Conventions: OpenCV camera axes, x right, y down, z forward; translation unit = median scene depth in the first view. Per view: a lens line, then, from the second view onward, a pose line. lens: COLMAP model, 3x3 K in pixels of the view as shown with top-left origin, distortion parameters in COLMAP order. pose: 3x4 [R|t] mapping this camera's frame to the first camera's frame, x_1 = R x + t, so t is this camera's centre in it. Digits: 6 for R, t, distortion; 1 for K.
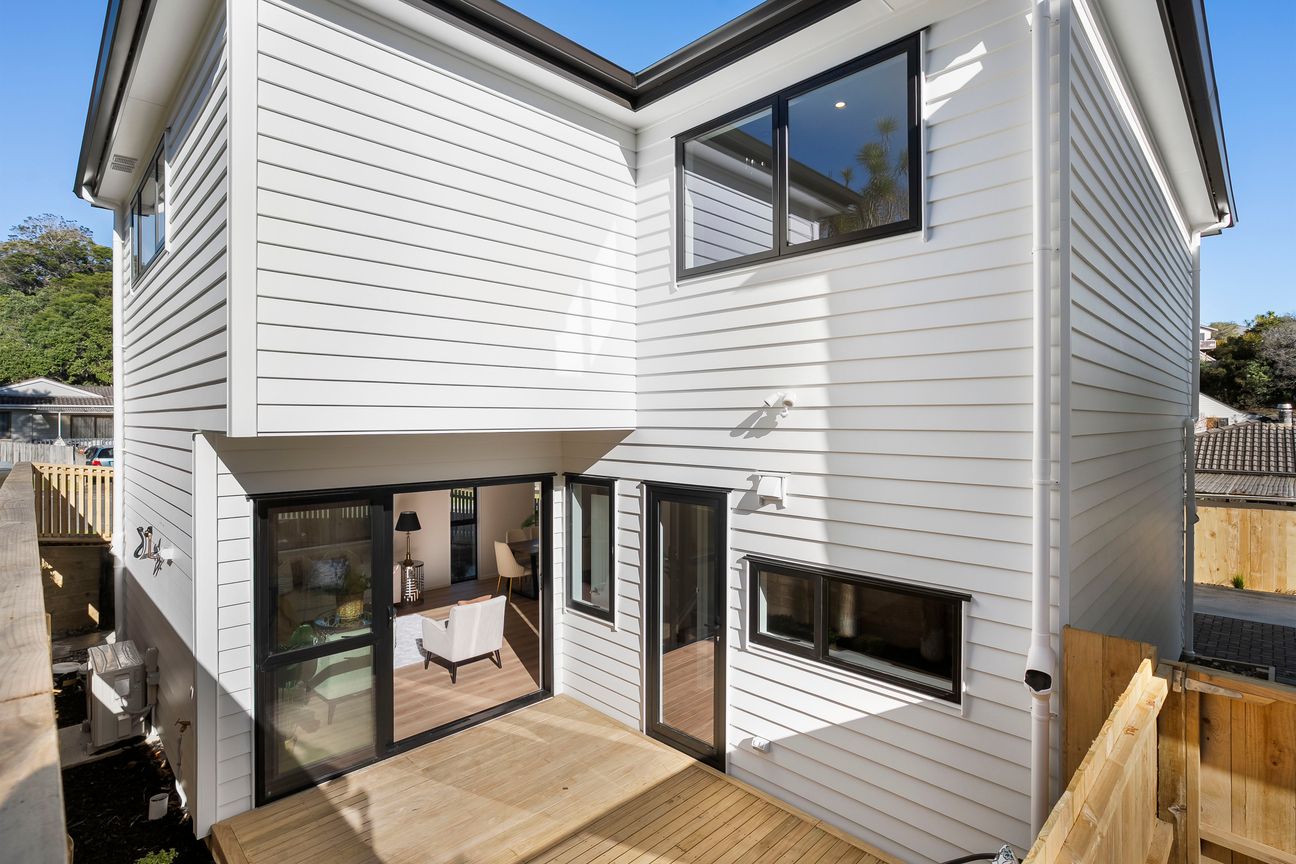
lens RADIAL K [[622.6, 0, 648.0], [0, 622.6, 432.0], [0, 0, 1]] dist [-0.039410, 0.030767]
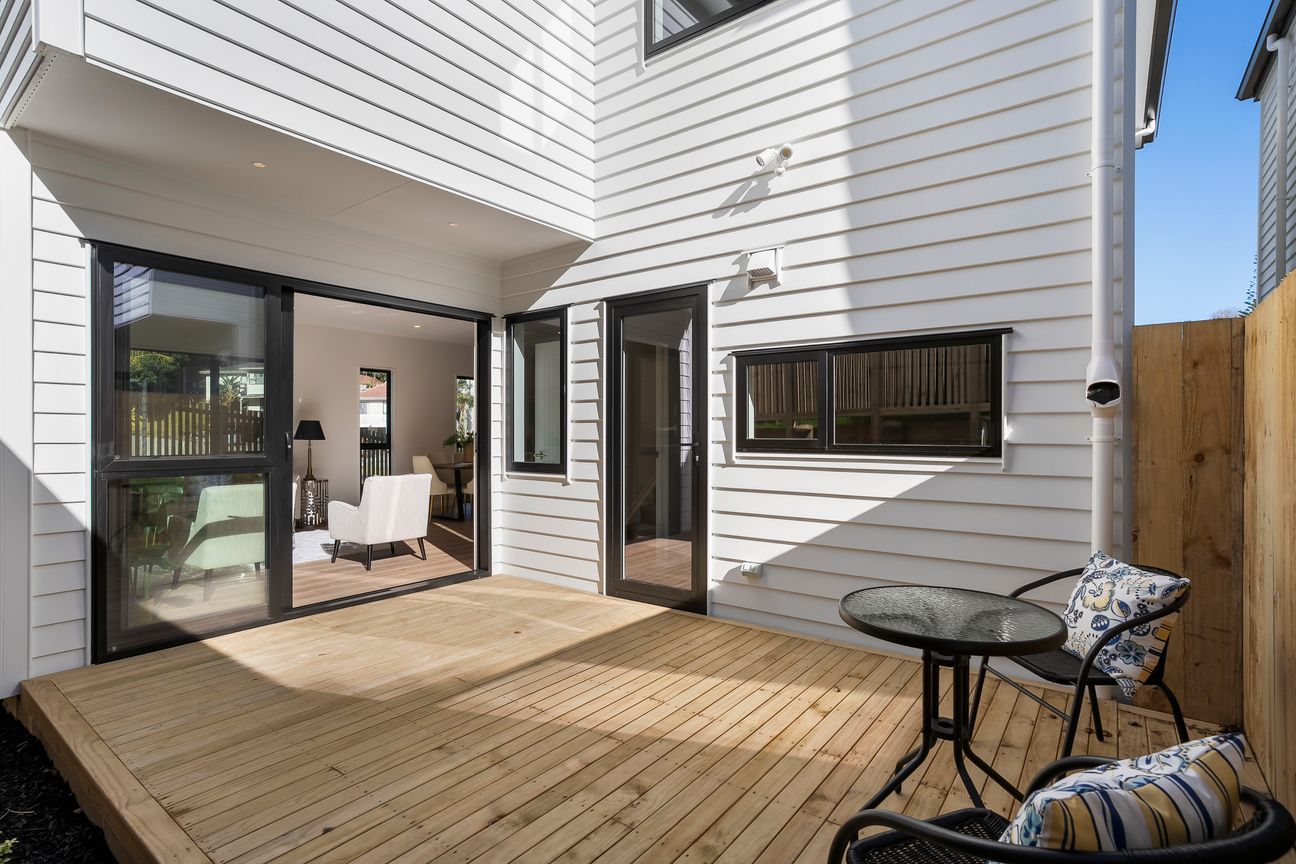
lens RADIAL K [[622.6, 0, 648.0], [0, 622.6, 432.0], [0, 0, 1]] dist [-0.039410, 0.030767]
pose [[0.990522, 0.000426, 0.137356, -0.069360], [0.000582, 0.999973, -0.007293, 0.291237], [-0.137355, 0.007303, 0.990495, 0.151300]]
